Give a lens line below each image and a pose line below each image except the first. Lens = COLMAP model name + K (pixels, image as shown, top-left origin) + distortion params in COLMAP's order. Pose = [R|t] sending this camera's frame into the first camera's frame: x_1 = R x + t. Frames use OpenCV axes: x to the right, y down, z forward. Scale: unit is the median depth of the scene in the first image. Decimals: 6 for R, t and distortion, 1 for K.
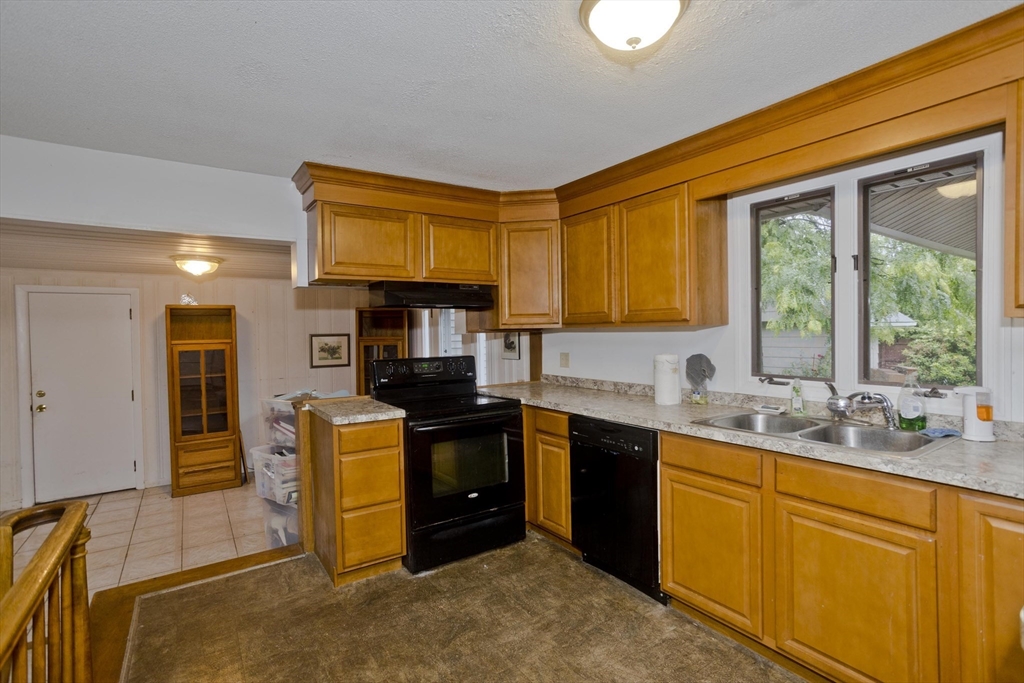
lens RADIAL K [[488.9, 0, 513.0], [0, 488.9, 341.1], [0, 0, 1]] dist [-0.023342, 0.009247]
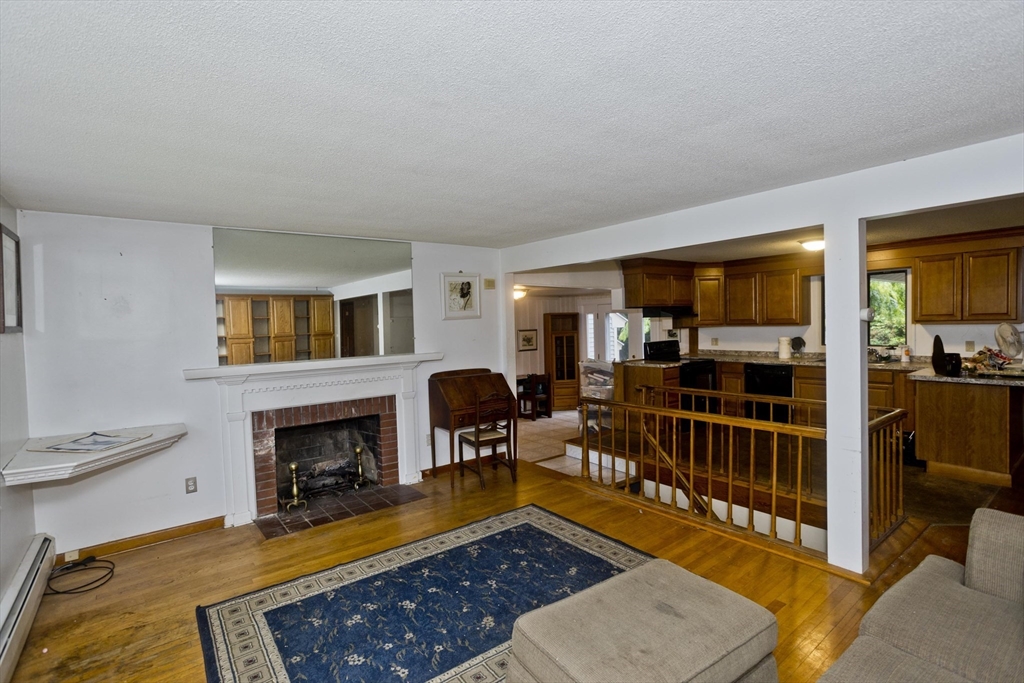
lens RADIAL K [[488.9, 0, 514.5], [0, 488.9, 339.4], [0, 0, 1]] dist [-0.023342, 0.009247]
pose [[0.997742, -0.015170, 0.065423, -1.073993], [0.014149, 0.999771, 0.016048, -0.017512], [-0.065651, -0.015086, 0.997729, -1.188649]]
